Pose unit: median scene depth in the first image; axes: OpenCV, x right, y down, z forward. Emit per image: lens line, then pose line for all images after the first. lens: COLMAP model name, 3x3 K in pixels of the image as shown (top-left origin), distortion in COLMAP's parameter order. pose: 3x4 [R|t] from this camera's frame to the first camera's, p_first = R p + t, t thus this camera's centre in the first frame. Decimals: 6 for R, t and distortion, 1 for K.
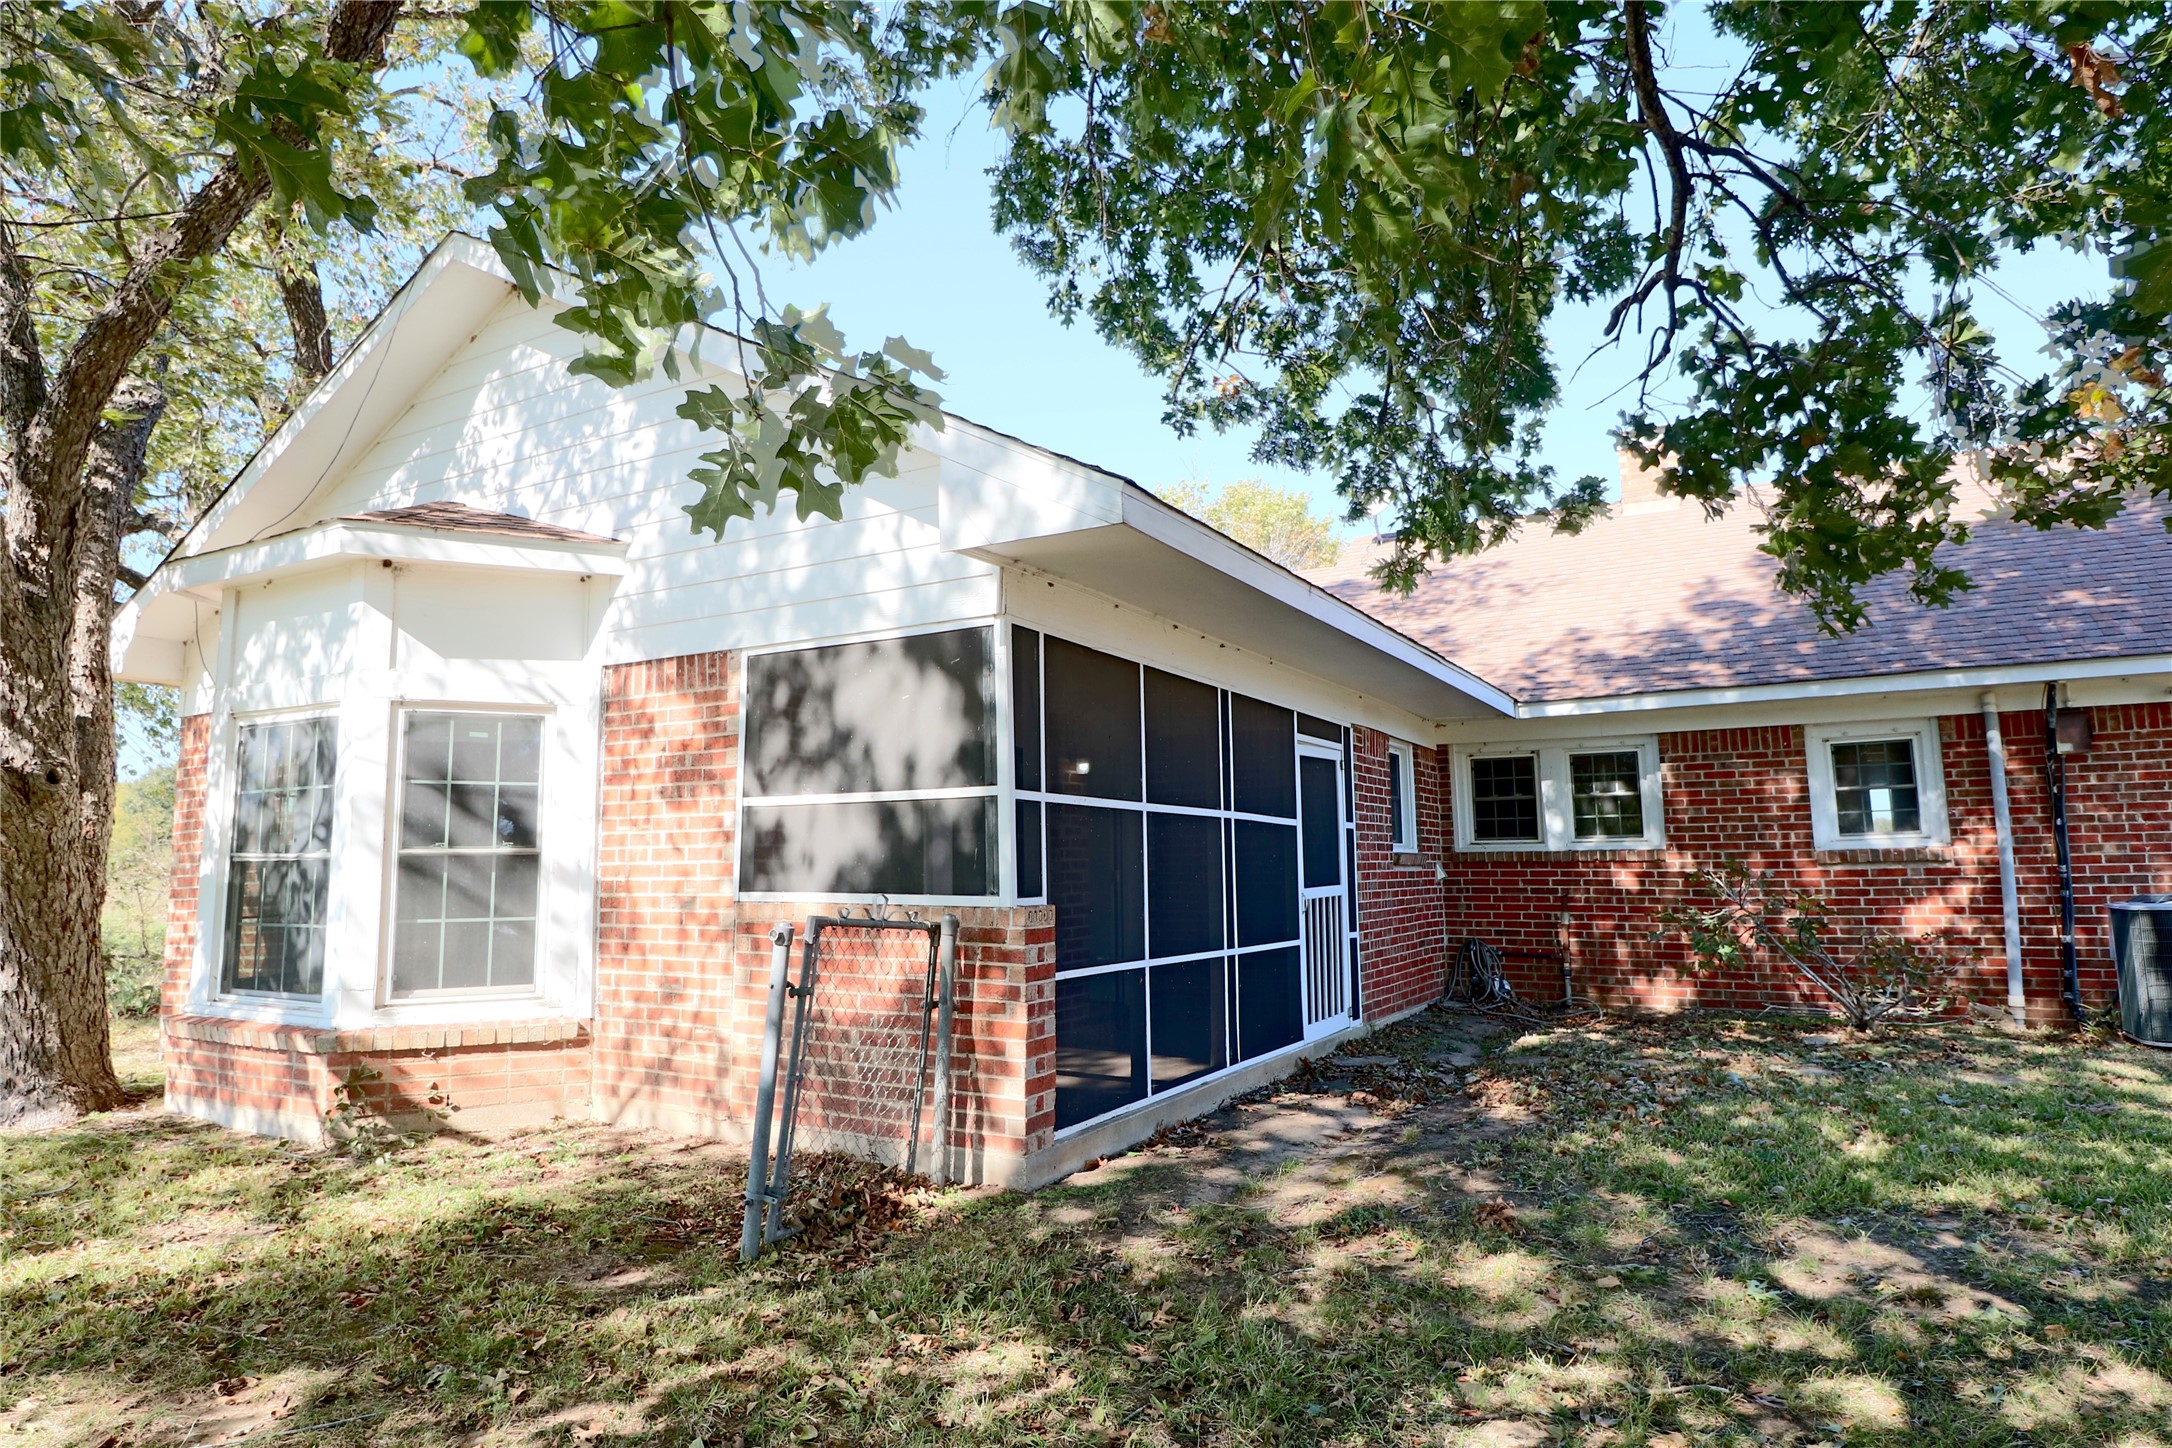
lens RADIAL K [[1225.5, 0, 1094.7], [0, 1225.5, 720.5], [0, 0, 1]] dist [-0.002823, -0.004920]
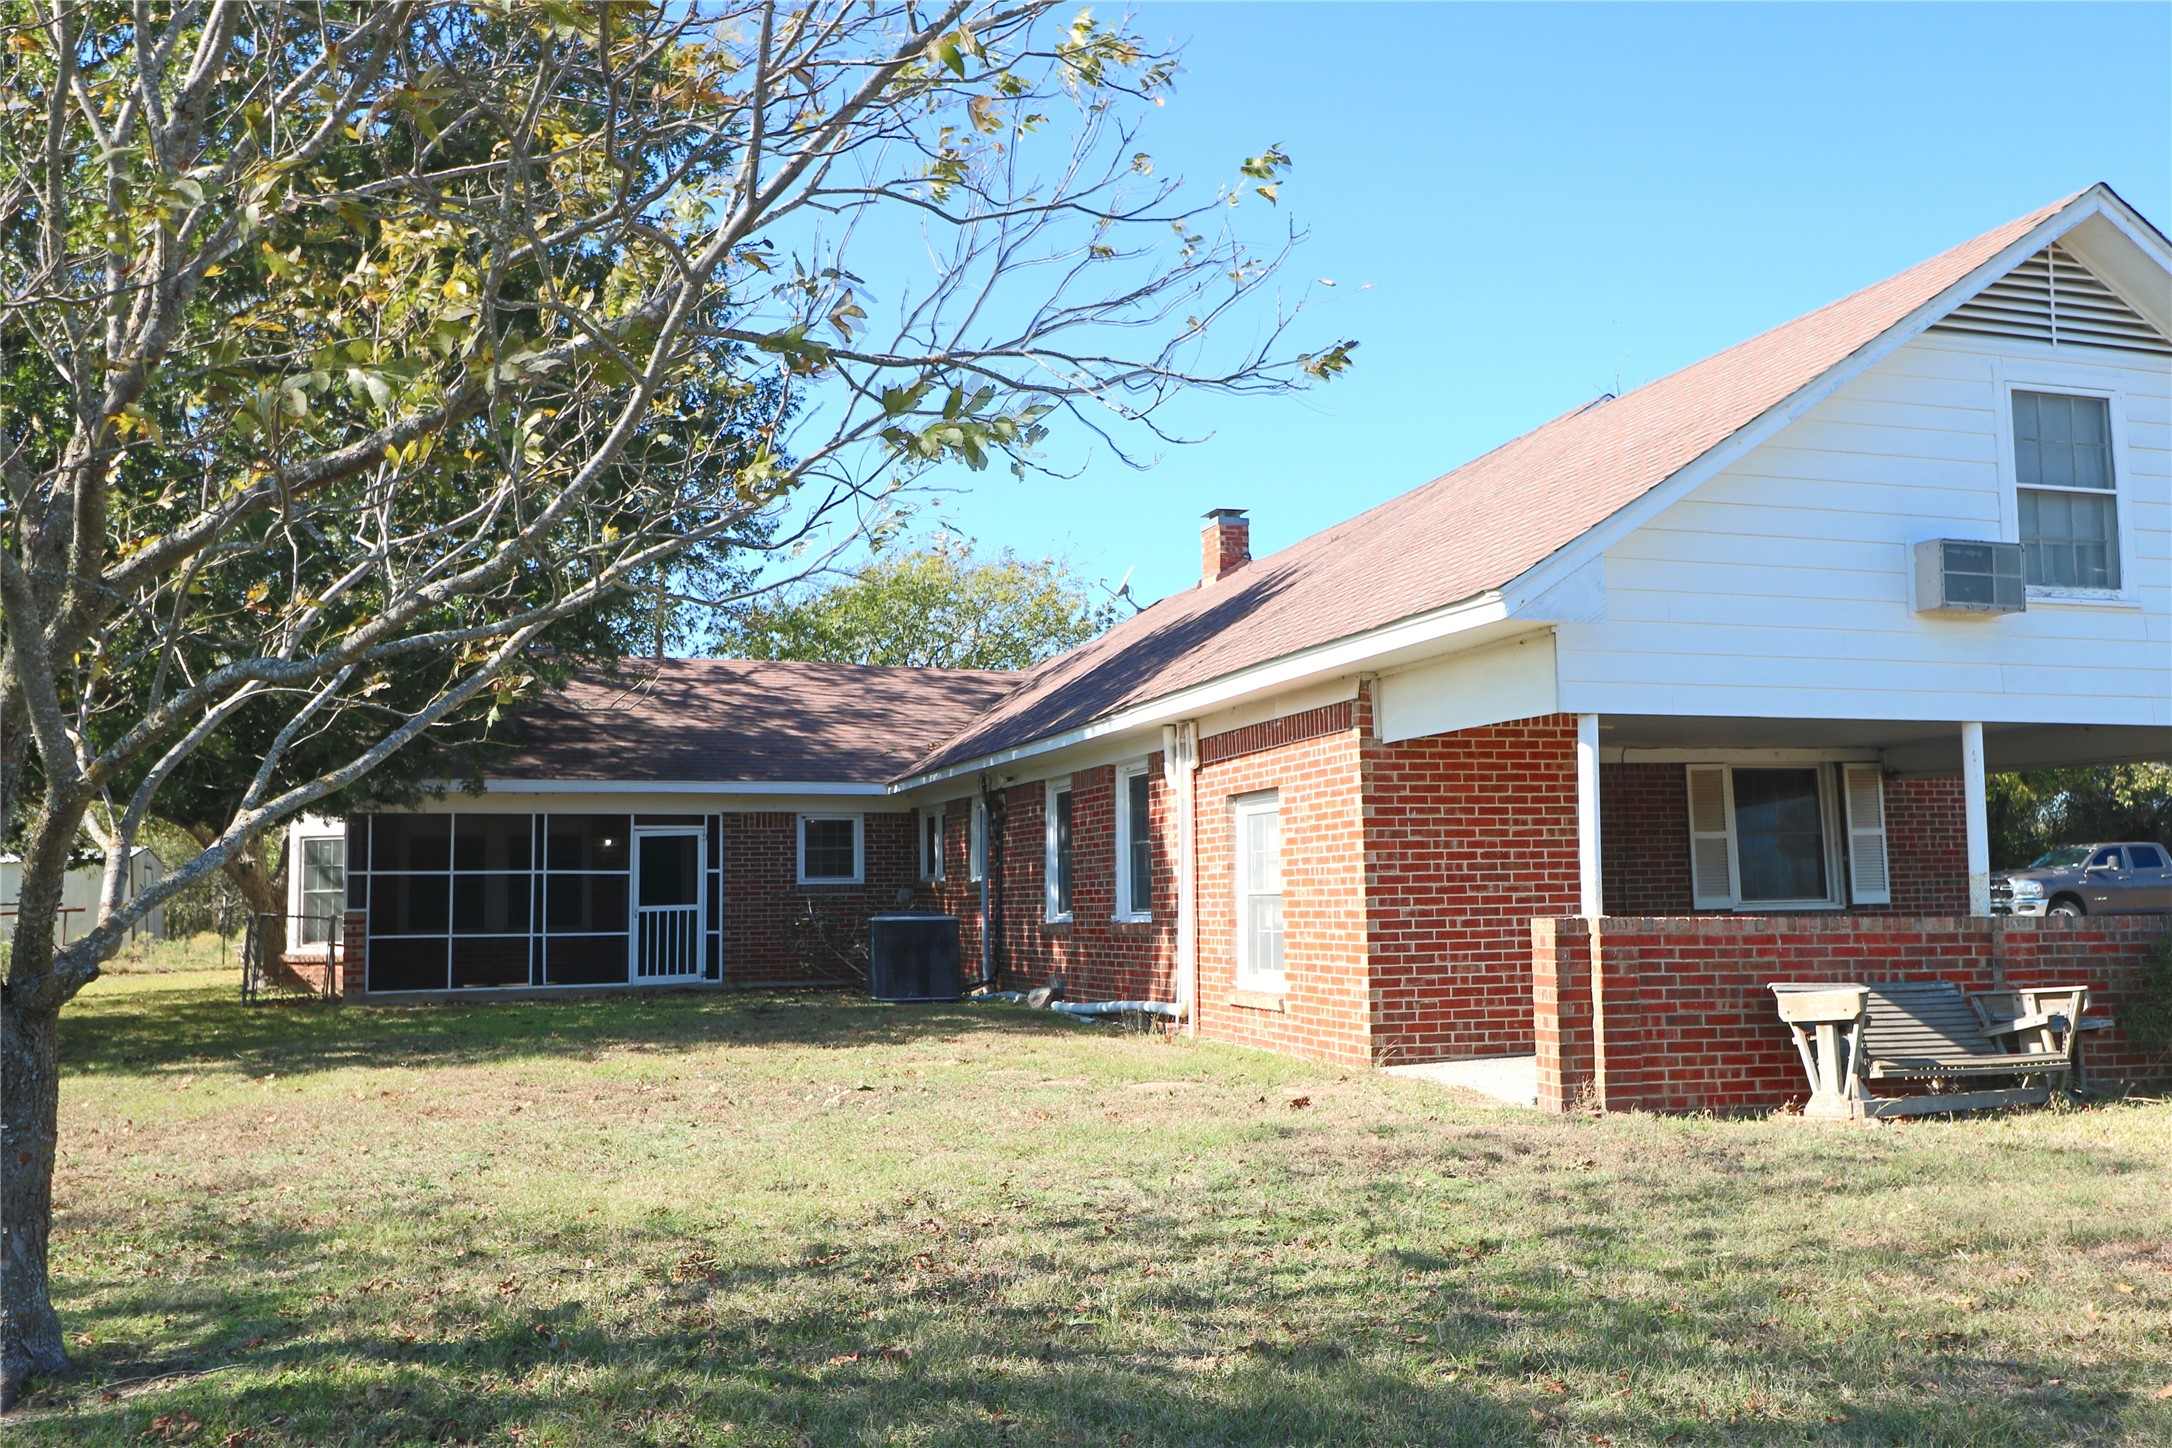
lens RADIAL K [[1820.6, 0, 1086.1], [0, 1820.6, 726.0], [0, 0, 1]] dist [0.002854, 0.005454]
pose [[0.747205, -0.061921, -0.661703, 3.546625], [0.087498, 0.996149, 0.005587, -0.136091], [0.658809, -0.062073, 0.749746, -0.911920]]
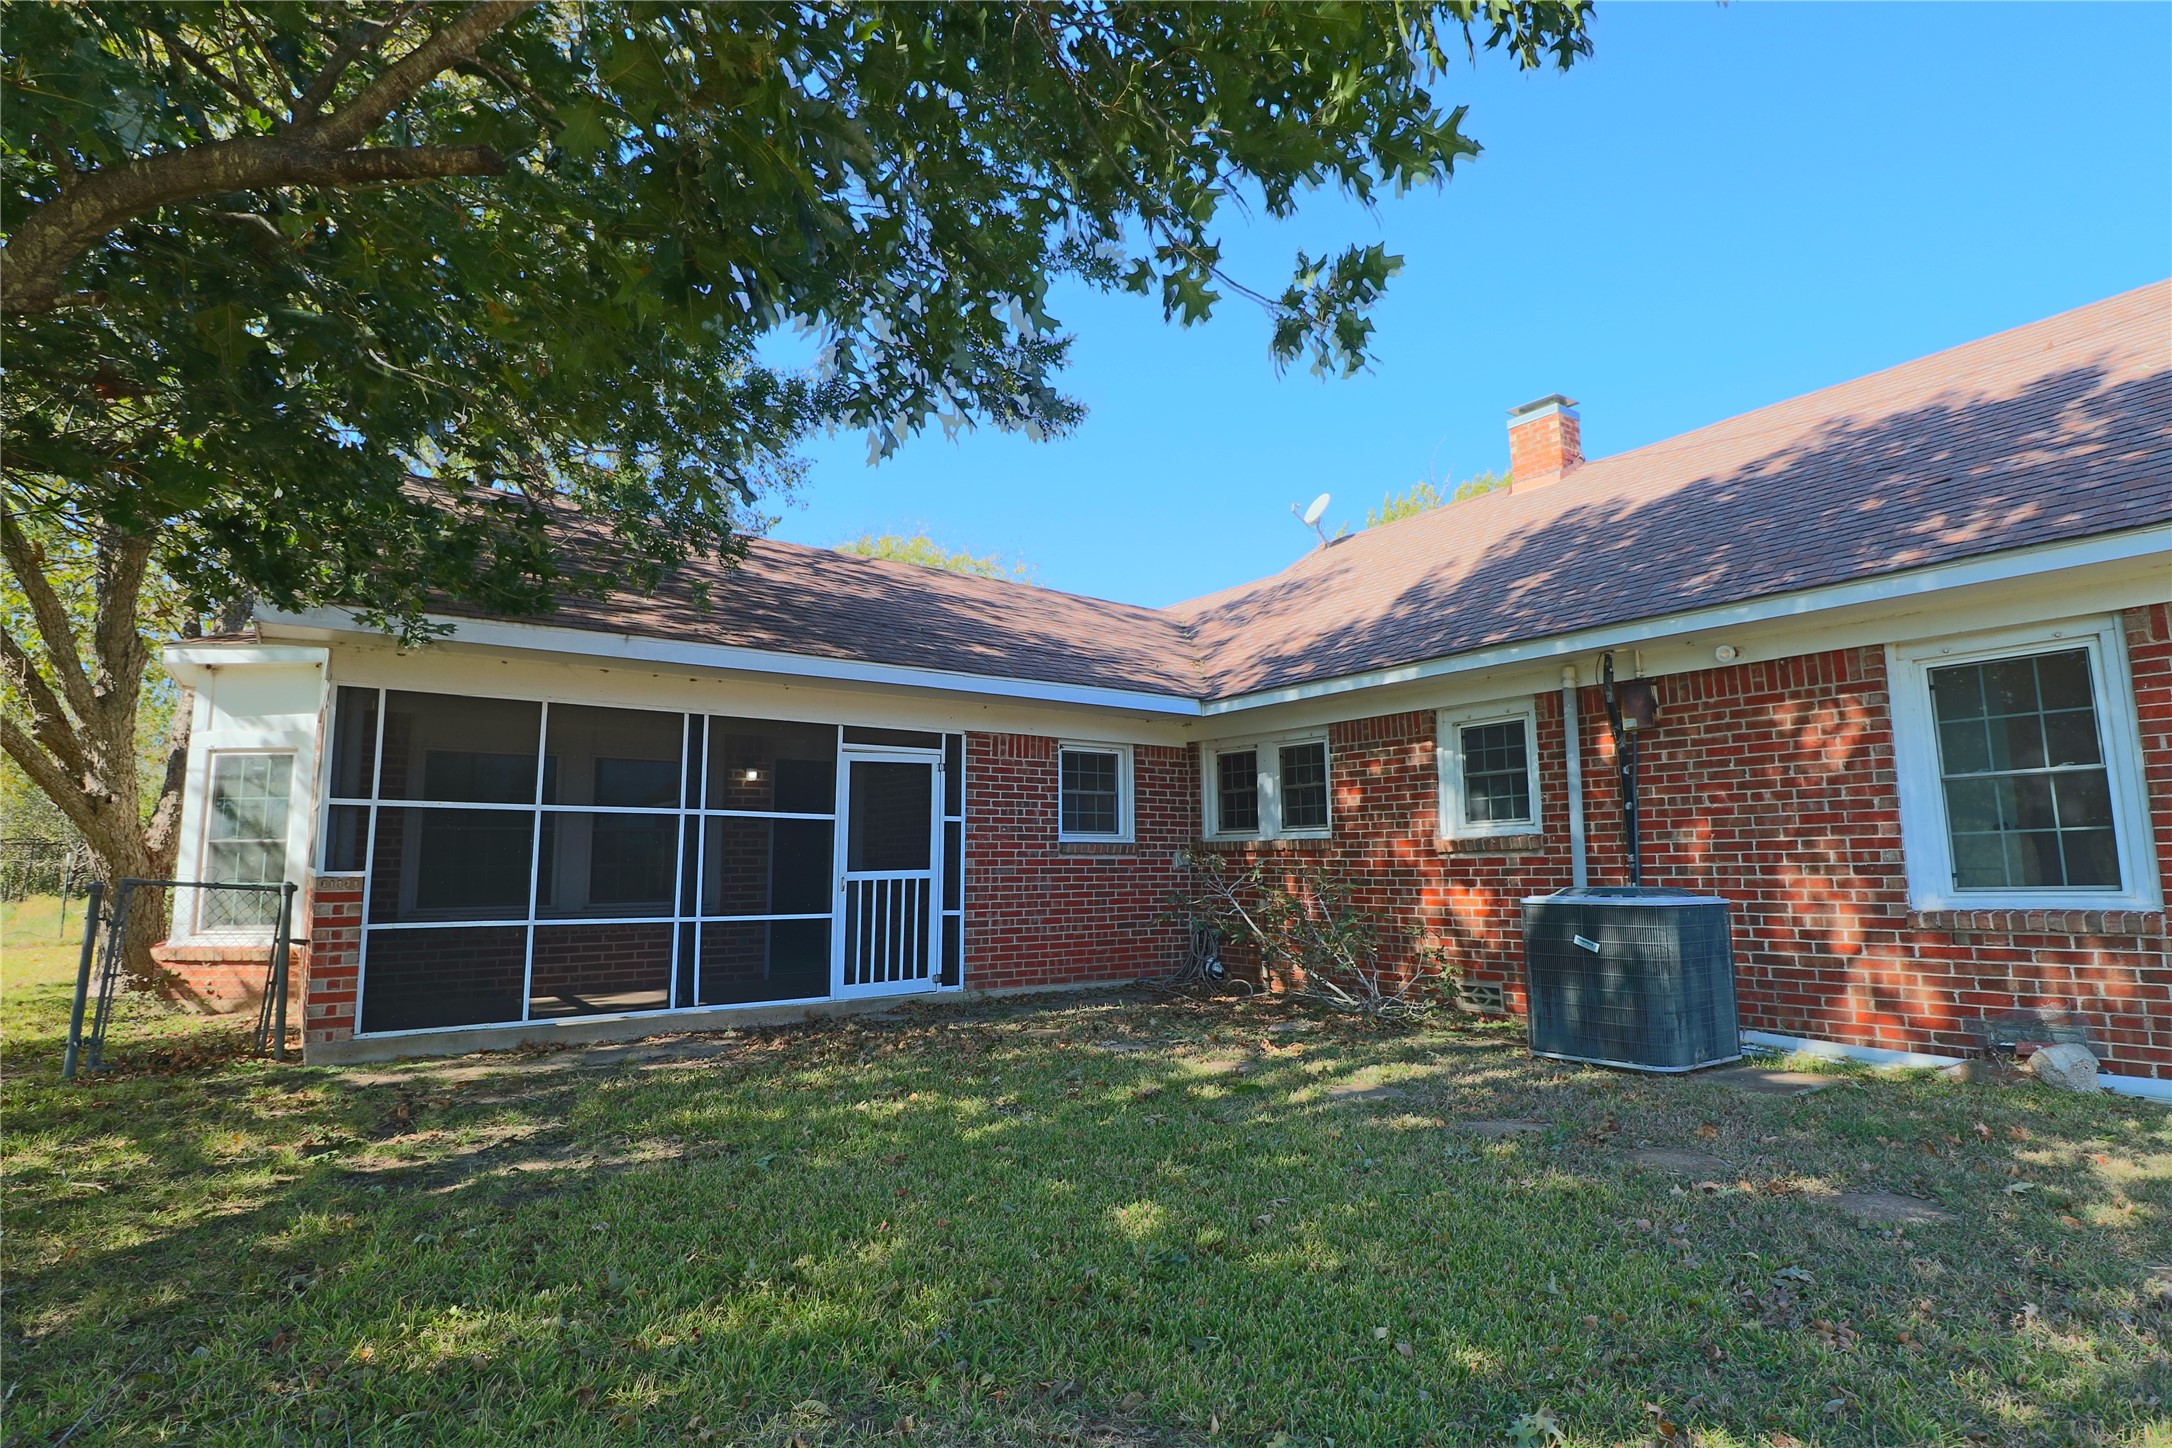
lens RADIAL K [[1109.9, 0, 1092.8], [0, 1109.9, 715.1], [0, 0, 1]] dist [-0.004008, -0.011335]
pose [[0.908865, -0.049949, -0.414088, 1.153578], [0.045708, 0.998752, -0.020151, 0.021757], [0.414578, -0.000613, 0.910014, 0.141915]]
